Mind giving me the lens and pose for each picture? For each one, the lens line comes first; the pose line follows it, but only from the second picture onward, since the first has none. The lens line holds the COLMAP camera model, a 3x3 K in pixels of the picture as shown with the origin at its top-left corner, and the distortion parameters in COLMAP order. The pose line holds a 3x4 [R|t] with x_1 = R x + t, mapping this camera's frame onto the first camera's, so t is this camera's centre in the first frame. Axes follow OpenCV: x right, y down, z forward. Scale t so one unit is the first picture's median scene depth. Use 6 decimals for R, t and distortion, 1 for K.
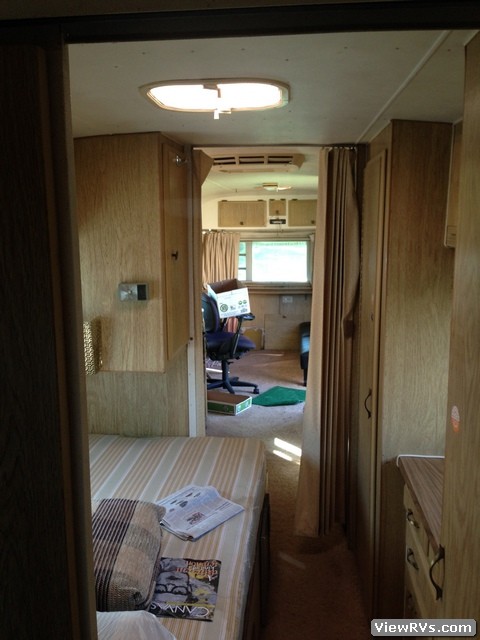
lens RADIAL K [[596.2, 0, 240.0], [0, 596.2, 320.0], [0, 0, 1]] dist [0.122849, -0.239738]
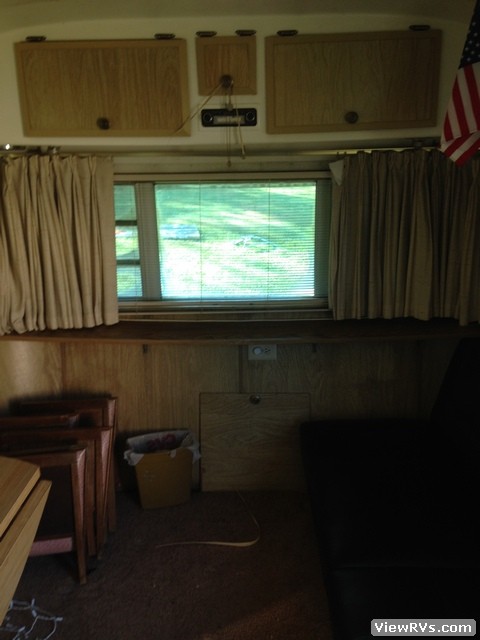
lens RADIAL K [[596.2, 0, 240.0], [0, 596.2, 320.0], [0, 0, 1]] dist [0.122849, -0.239738]
pose [[0.997411, -0.029202, 0.065709, 0.045893], [0.020446, 0.991280, 0.130180, -0.103752], [-0.068937, -0.128500, 0.989311, 0.690683]]
